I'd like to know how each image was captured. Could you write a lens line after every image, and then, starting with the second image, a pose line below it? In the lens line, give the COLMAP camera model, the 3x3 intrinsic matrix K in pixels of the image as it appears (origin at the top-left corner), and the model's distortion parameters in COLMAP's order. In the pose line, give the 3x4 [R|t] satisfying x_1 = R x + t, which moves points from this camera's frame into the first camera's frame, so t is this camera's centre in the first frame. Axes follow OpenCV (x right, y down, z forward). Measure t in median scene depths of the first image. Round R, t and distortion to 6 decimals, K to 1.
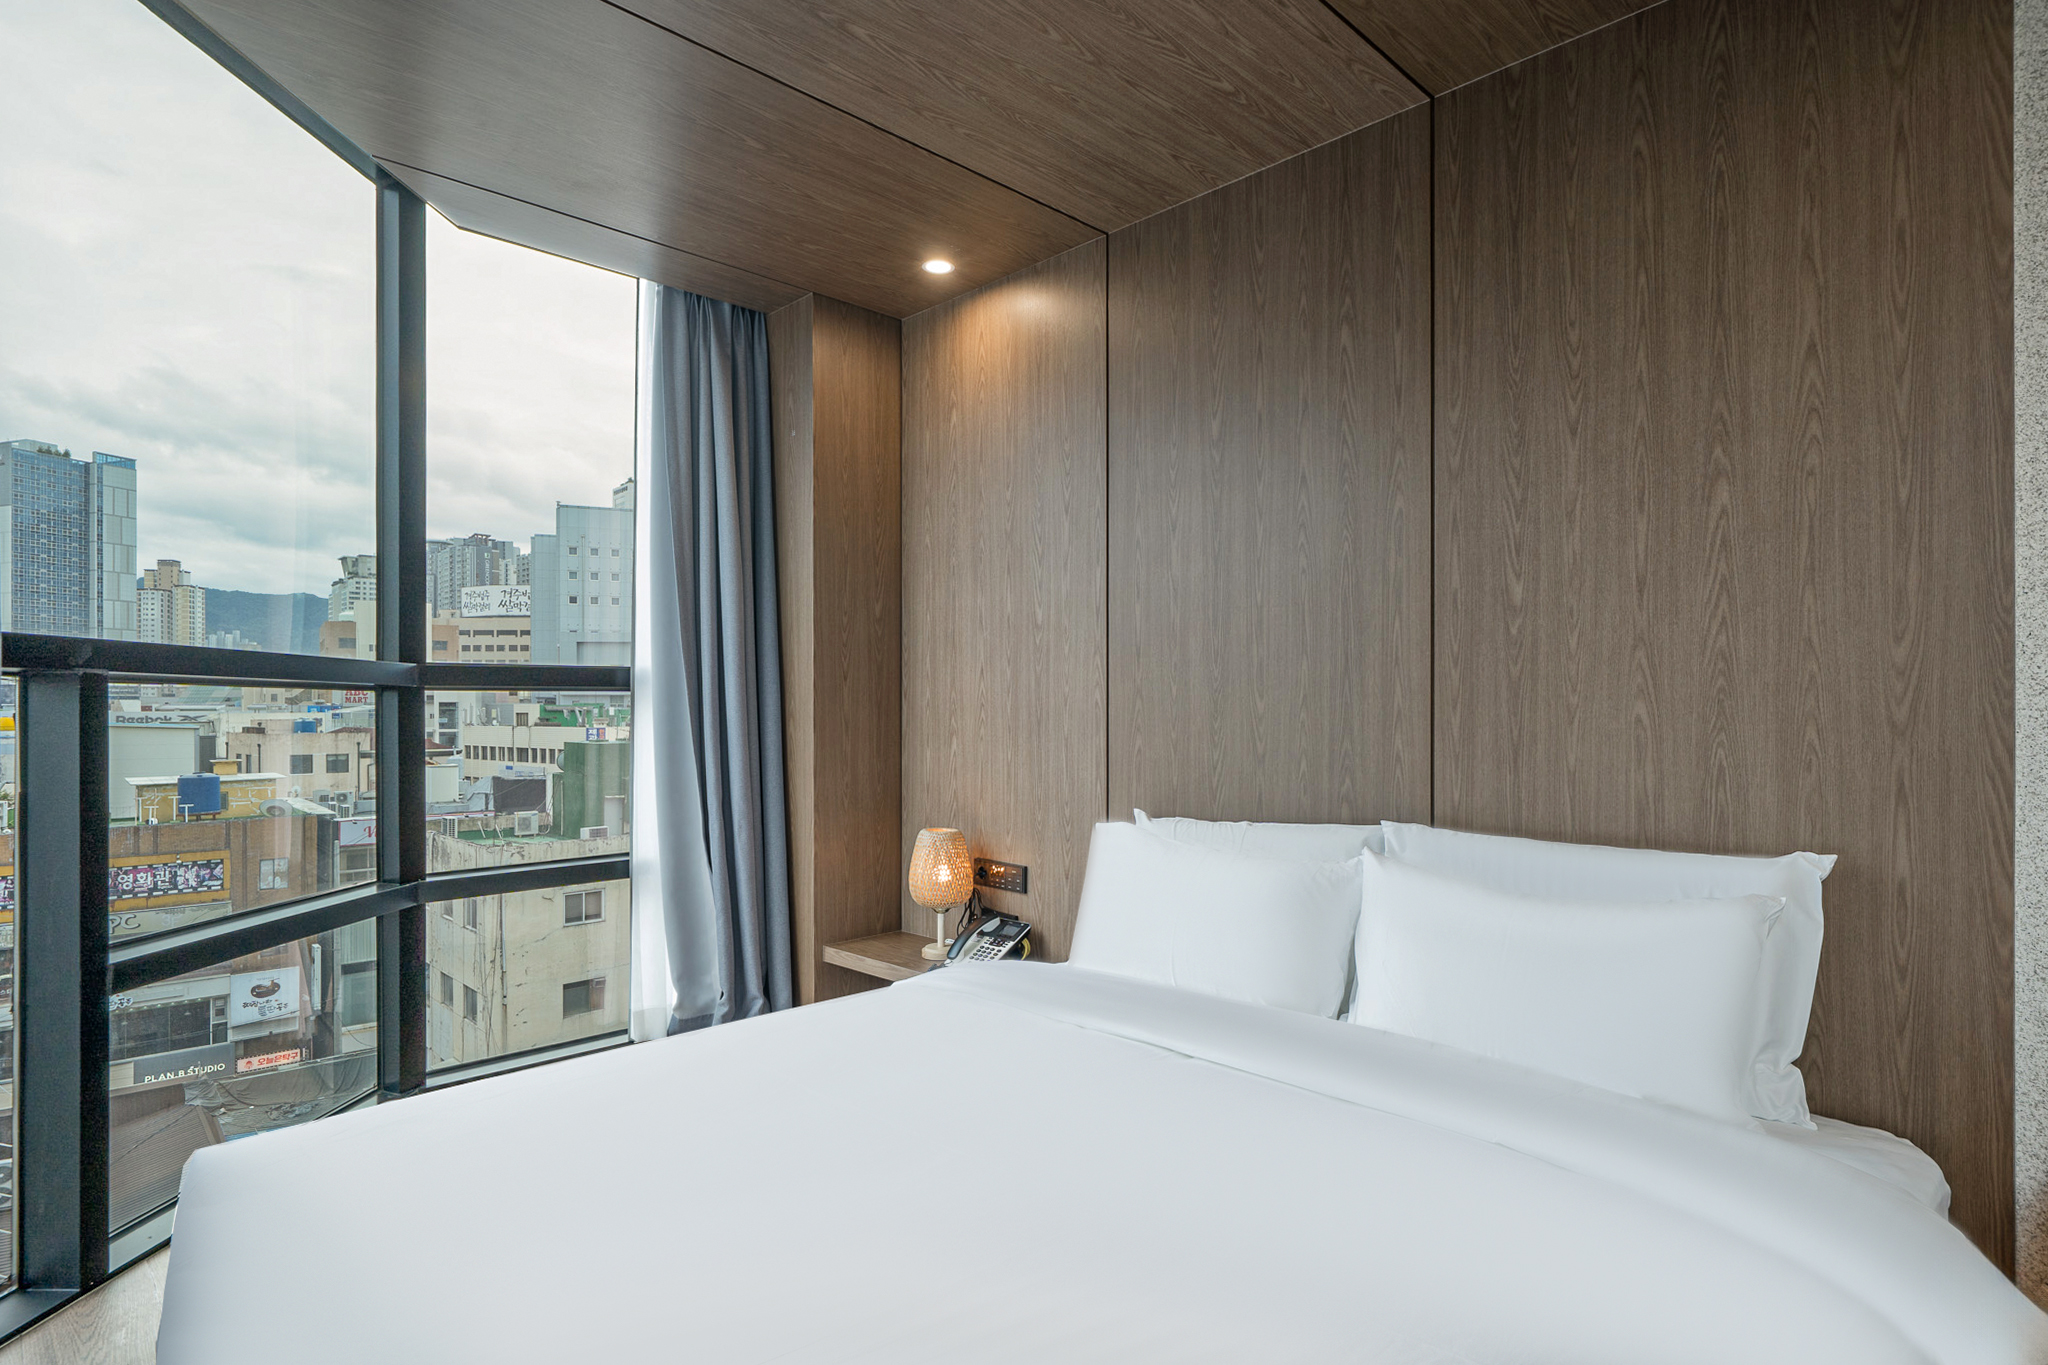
lens RADIAL K [[1060.2, 0, 1024.0], [0, 1060.2, 700.0], [0, 0, 1]] dist [0.001482, 0.000182]
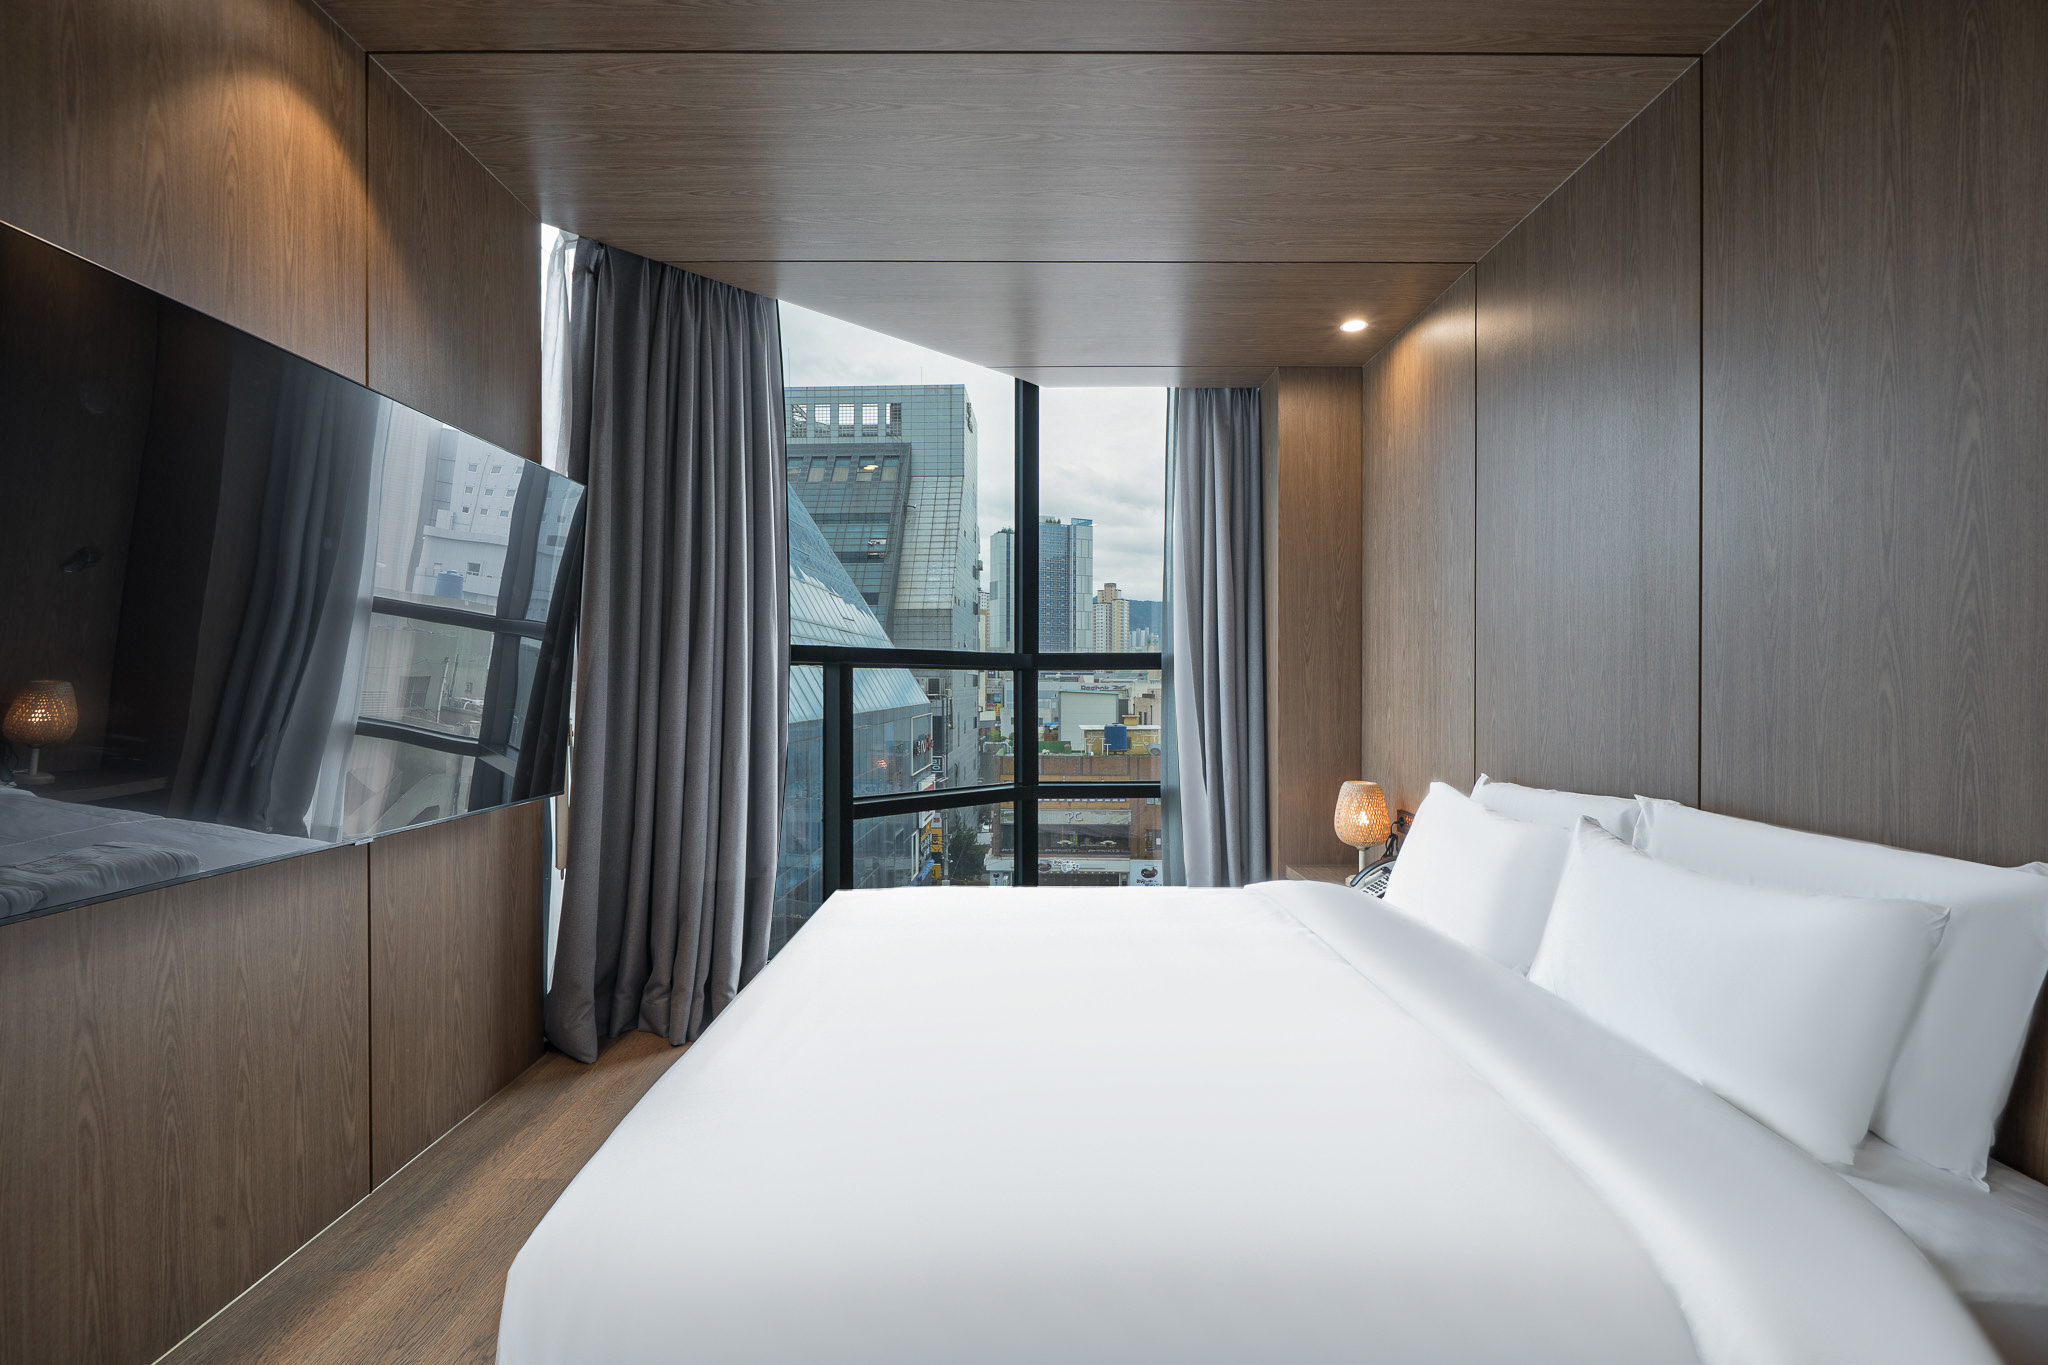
lens RADIAL K [[889.1, 0, 1024.0], [0, 889.1, 682.5], [0, 0, 1]] dist [0.000449, -0.000178]
pose [[0.717478, 0.005286, -0.696561, 0.493078], [-0.002653, 0.999985, 0.004855, 0.003970], [0.696576, -0.001635, 0.717481, -0.016444]]
